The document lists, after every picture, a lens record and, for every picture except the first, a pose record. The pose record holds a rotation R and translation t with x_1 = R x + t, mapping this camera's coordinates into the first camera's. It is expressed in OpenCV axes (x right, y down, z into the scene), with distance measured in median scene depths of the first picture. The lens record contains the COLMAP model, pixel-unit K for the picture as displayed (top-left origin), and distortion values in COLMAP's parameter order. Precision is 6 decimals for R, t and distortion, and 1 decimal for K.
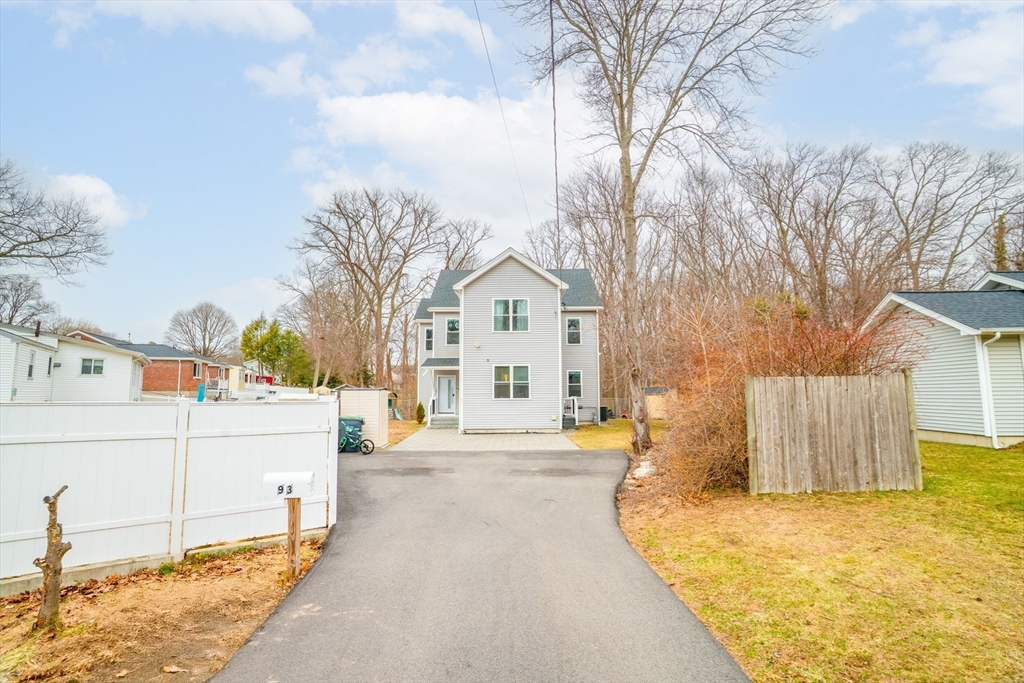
lens RADIAL K [[520.4, 0, 514.6], [0, 520.4, 341.4], [0, 0, 1]] dist [-0.001147, -0.001143]
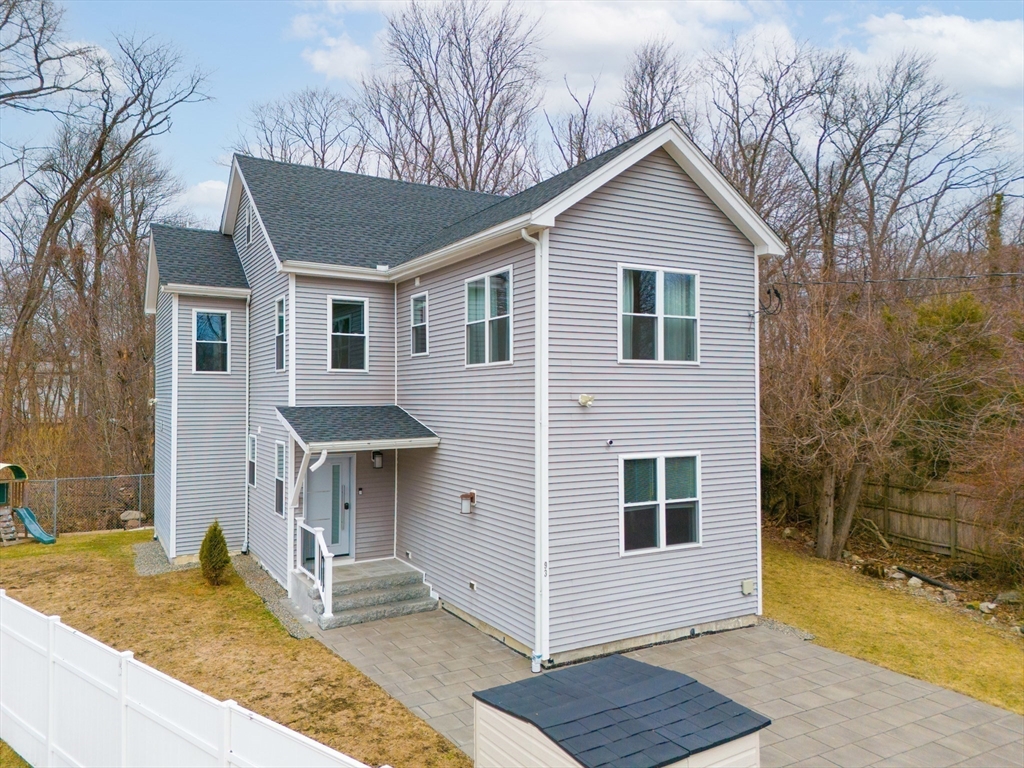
lens RADIAL K [[777.7, 0, 511.7], [0, 777.7, 385.3], [0, 0, 1]] dist [0.050905, -0.000351]
pose [[0.871841, 0.010248, 0.489682, -0.361712], [-0.053700, 0.995754, 0.074770, -0.037729], [-0.486837, -0.091484, 0.868689, 0.585655]]
